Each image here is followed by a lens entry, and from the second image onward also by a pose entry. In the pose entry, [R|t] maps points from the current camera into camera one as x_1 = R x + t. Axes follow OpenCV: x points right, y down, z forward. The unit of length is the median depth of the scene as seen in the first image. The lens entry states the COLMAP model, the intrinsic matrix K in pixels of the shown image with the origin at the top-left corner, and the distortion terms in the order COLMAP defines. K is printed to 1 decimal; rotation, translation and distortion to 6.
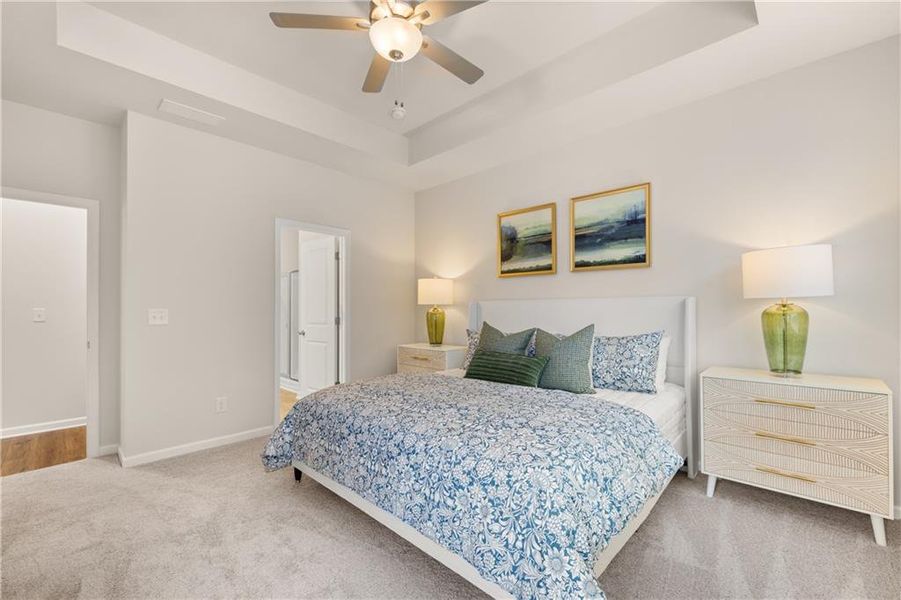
lens RADIAL K [[371.0, 0, 454.2], [0, 371.0, 309.8], [0, 0, 1]] dist [-0.000515, 0.000029]
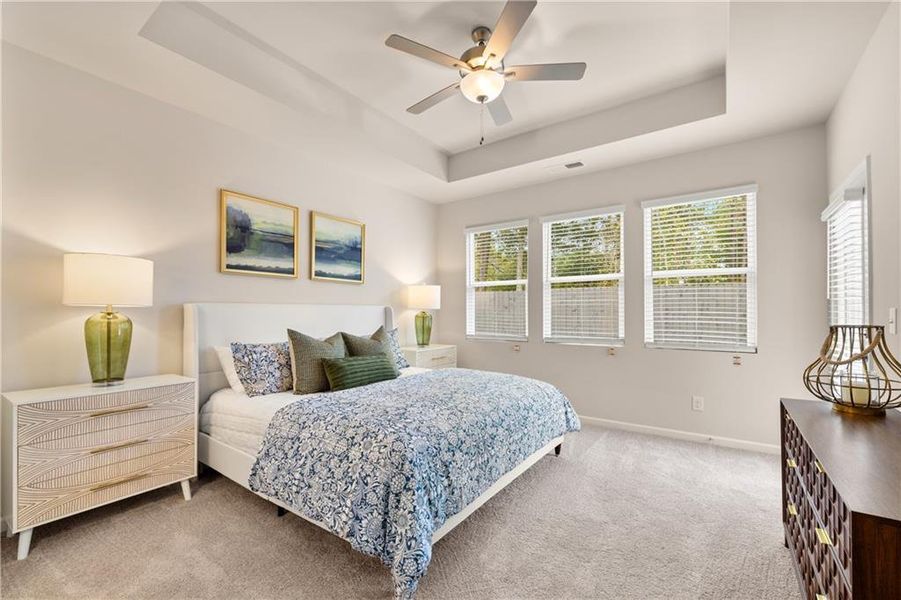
lens RADIAL K [[377.0, 0, 447.0], [0, 377.0, 299.7], [0, 0, 1]] dist [-0.001159, -0.000407]
pose [[-0.112989, 0.044176, 0.992614, -0.701490], [0.007048, 0.999022, -0.043659, 0.004601], [-0.993571, 0.002063, -0.113190, 0.657153]]
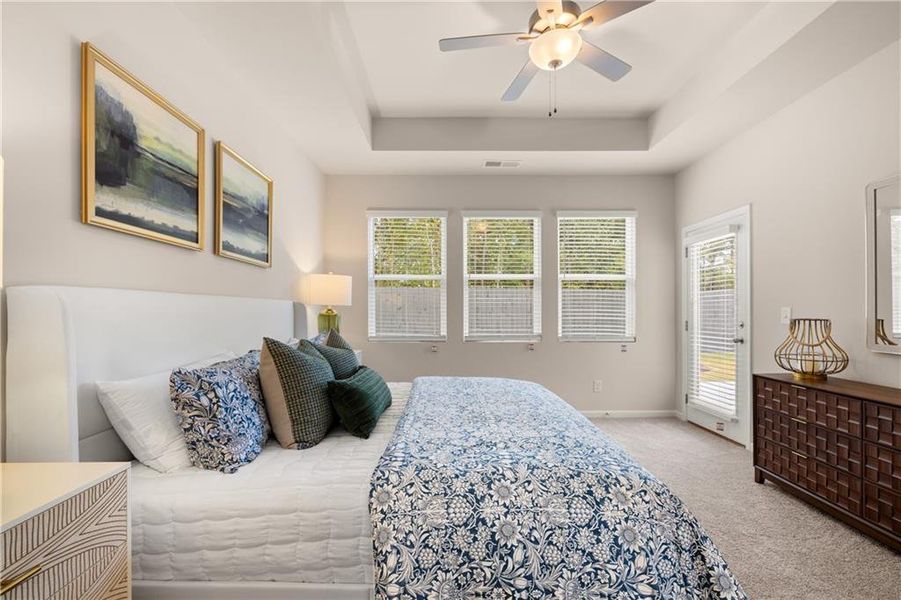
lens RADIAL K [[379.8, 0, 447.5], [0, 379.8, 301.8], [0, 0, 1]] dist [-0.000823, -0.000366]
pose [[-0.674456, 0.027532, 0.737801, -0.381462], [0.010293, 0.999558, -0.027890, 0.001153], [-0.738243, -0.011216, -0.674442, 1.021318]]
